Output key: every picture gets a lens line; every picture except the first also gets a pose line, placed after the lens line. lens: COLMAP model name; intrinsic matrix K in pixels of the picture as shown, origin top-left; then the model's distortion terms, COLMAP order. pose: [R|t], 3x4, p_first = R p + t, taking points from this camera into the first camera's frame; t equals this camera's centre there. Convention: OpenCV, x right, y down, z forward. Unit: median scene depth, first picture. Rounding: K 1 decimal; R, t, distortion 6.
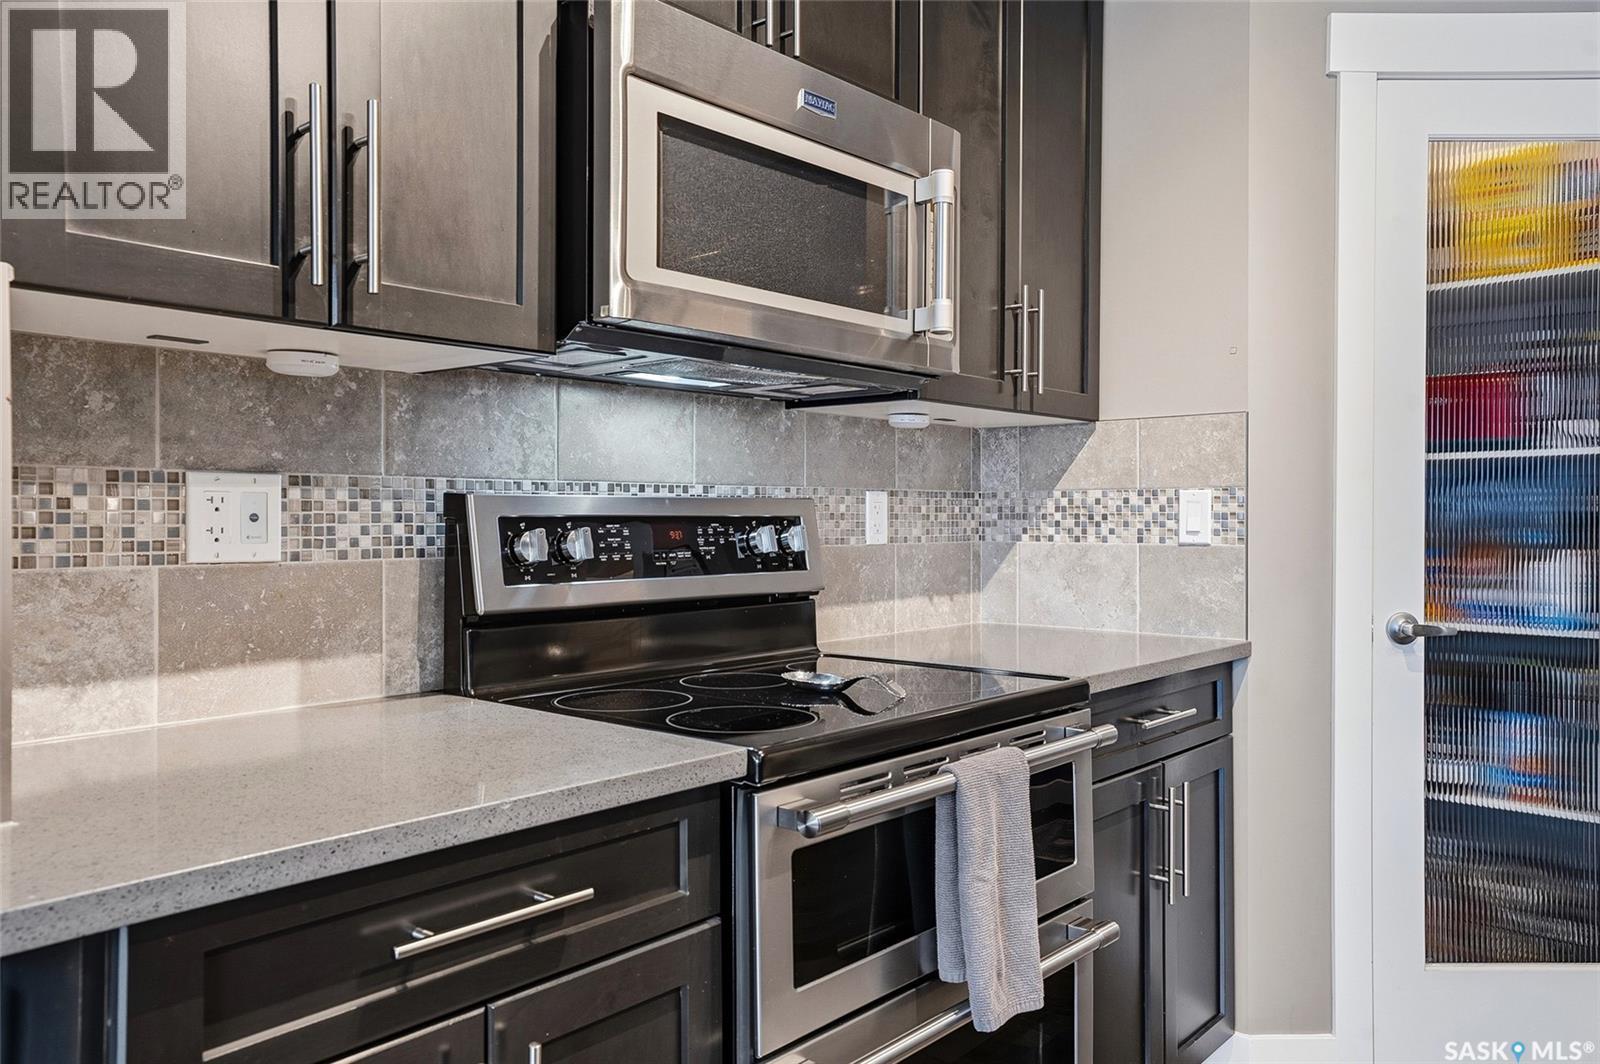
lens RADIAL K [[1148.3, 0, 800.2], [0, 1148.3, 515.3], [0, 0, 1]] dist [0.003386, 0.001864]
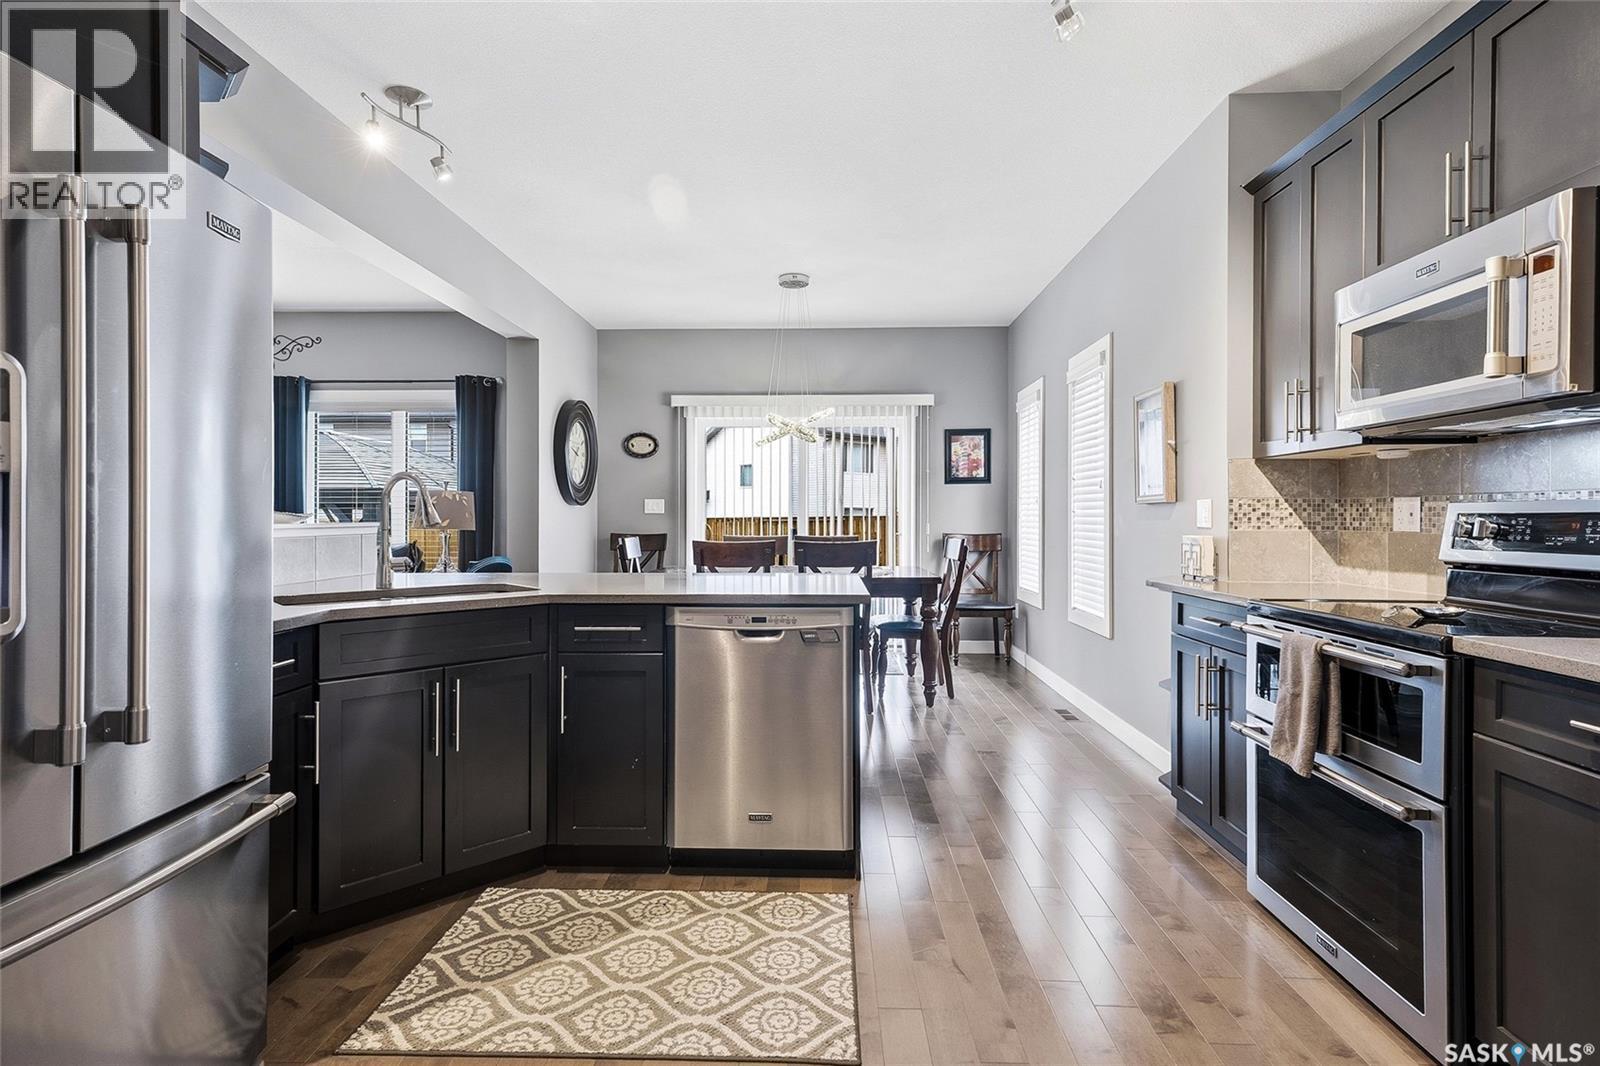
lens RADIAL K [[773.1, 0, 799.9], [0, 773.1, 522.5], [0, 0, 1]] dist [0.014553, -0.002670]
pose [[-0.765081, 0.006824, -0.643898, 1.060925], [0.003722, 0.999974, 0.006176, 0.002599], [0.643924, 0.002328, -0.765086, 0.924161]]
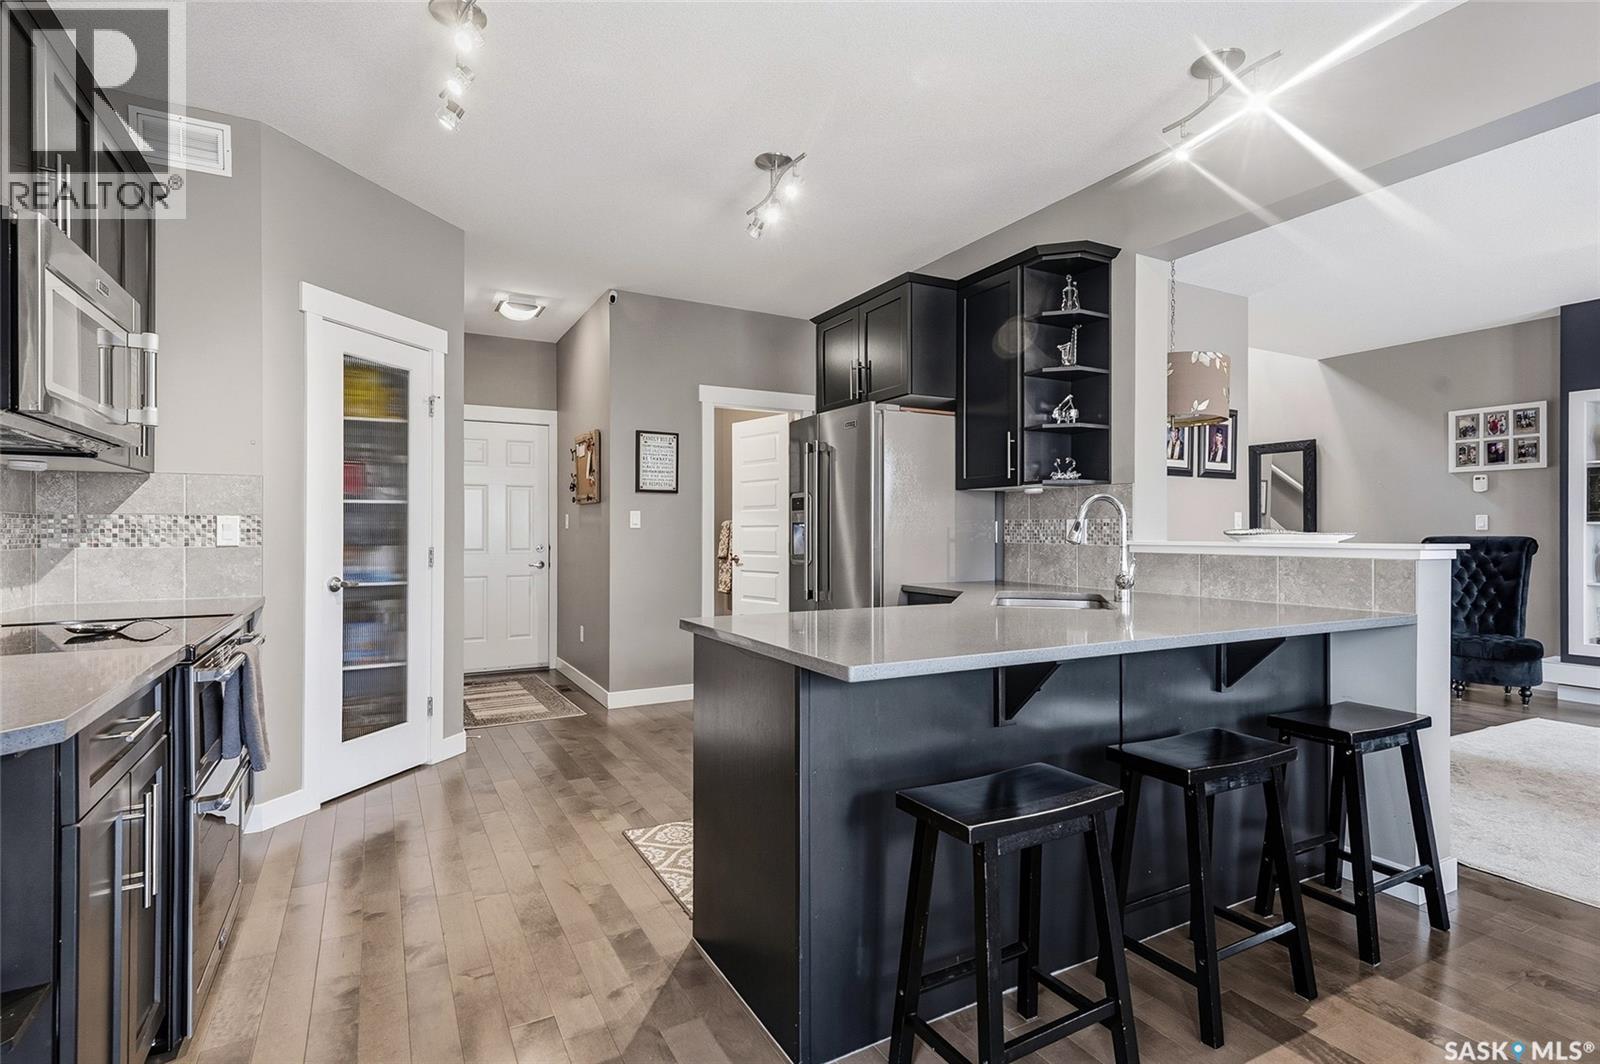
lens RADIAL K [[773.1, 0, 786.2], [0, 773.1, 544.8], [0, 0, 1]] dist [0.014553, -0.002670]
pose [[0.332079, -0.017866, 0.943082, -0.511839], [-0.000350, 0.999818, 0.019064, -0.000929], [-0.943251, -0.006661, 0.332013, -0.235581]]
